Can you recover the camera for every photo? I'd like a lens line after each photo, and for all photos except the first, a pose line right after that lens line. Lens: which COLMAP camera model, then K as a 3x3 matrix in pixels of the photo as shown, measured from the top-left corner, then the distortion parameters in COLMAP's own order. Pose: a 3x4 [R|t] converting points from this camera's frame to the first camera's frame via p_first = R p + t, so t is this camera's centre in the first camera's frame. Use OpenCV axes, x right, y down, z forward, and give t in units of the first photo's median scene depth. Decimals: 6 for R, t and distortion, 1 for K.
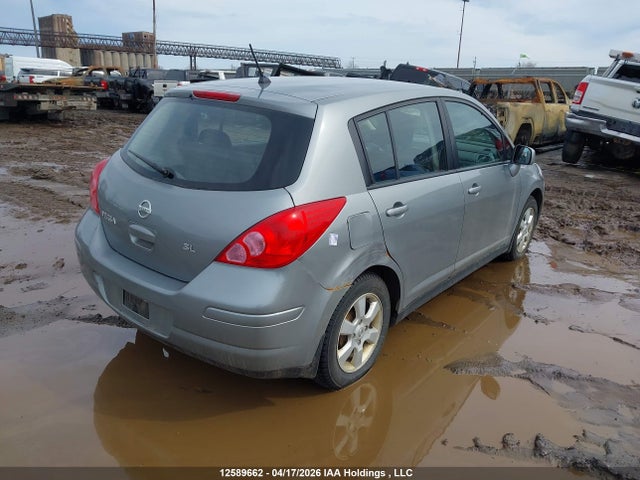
lens RADIAL K [[506.2, 0, 319.1], [0, 506.2, 233.8], [0, 0, 1]] dist [0.022856, -0.023949]
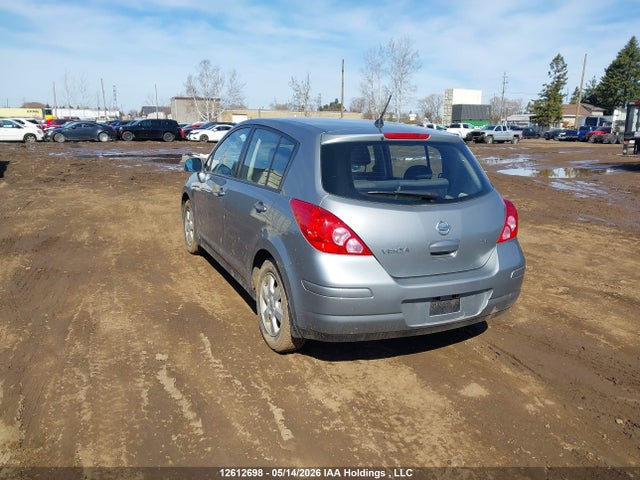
lens RADIAL K [[506.2, 0, 330.7], [0, 506.2, 231.1], [0, 0, 1]] dist [0.022856, -0.023949]
pose [[0.401702, -0.225116, 0.887670, -1.319712], [0.265846, 0.956239, 0.122201, -0.225146], [-0.876334, 0.186895, 0.443969, 0.579327]]
